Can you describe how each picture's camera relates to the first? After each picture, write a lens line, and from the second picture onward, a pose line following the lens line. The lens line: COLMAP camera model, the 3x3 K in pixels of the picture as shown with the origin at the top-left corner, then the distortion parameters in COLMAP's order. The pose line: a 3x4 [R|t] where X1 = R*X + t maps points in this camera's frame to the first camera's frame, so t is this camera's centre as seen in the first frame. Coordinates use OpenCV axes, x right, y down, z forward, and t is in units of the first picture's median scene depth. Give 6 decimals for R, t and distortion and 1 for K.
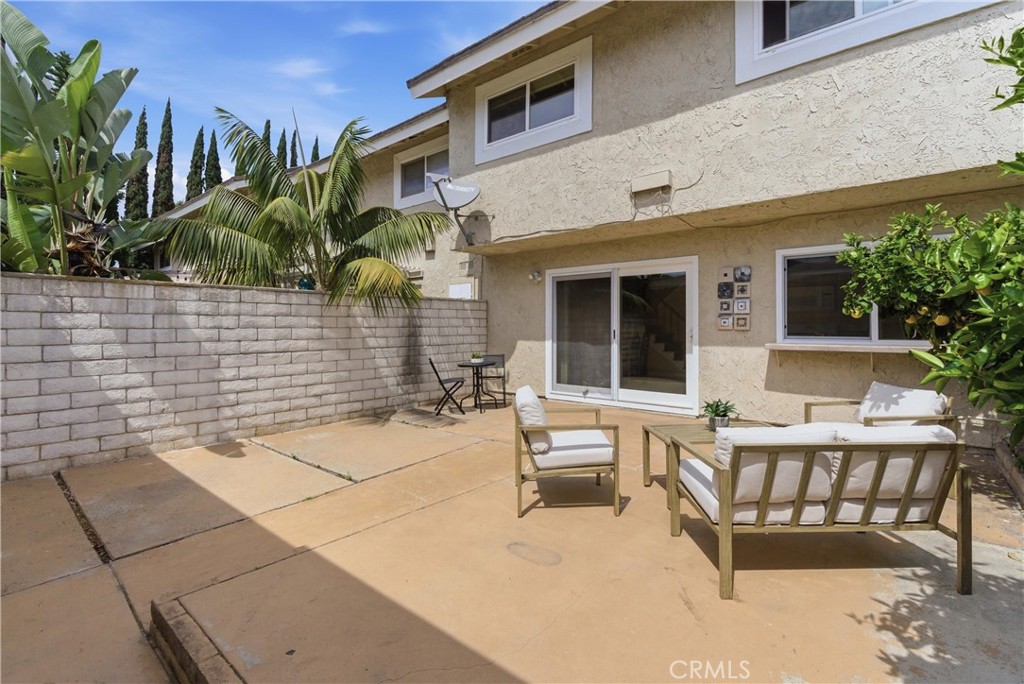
lens RADIAL K [[466.4, 0, 514.1], [0, 466.4, 338.1], [0, 0, 1]] dist [0.002295, 0.000377]
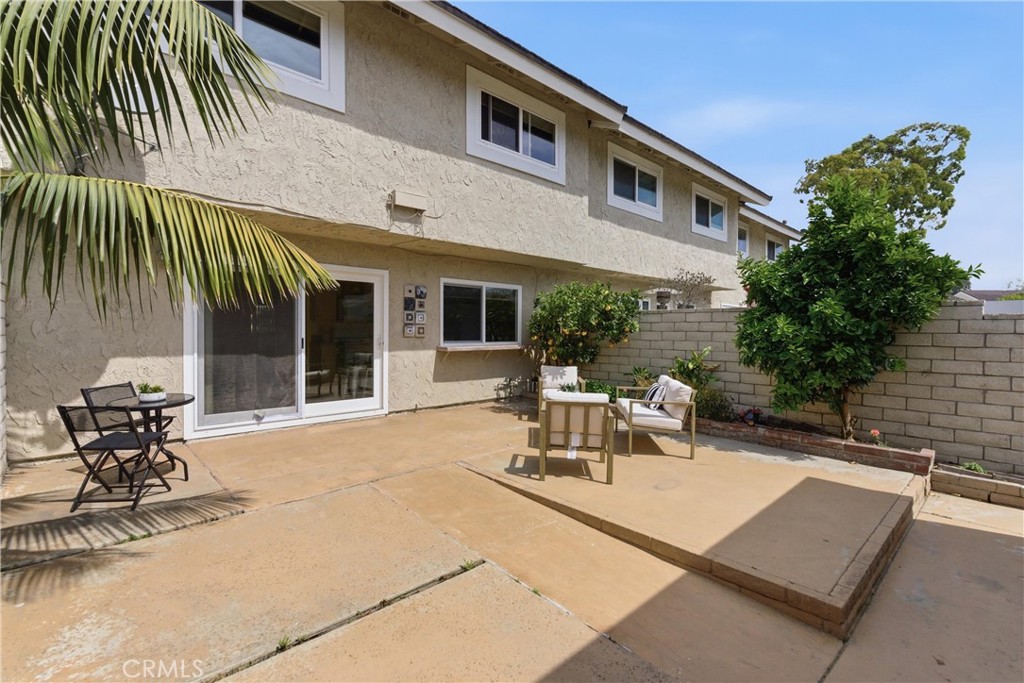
lens RADIAL K [[450.3, 0, 513.2], [0, 450.3, 353.3], [0, 0, 1]] dist [0.000367, 0.000107]
pose [[0.136699, -0.048919, 0.989404, -0.677120], [0.016855, 0.998750, 0.047052, -0.026101], [-0.990469, 0.010244, 0.137353, 0.586517]]
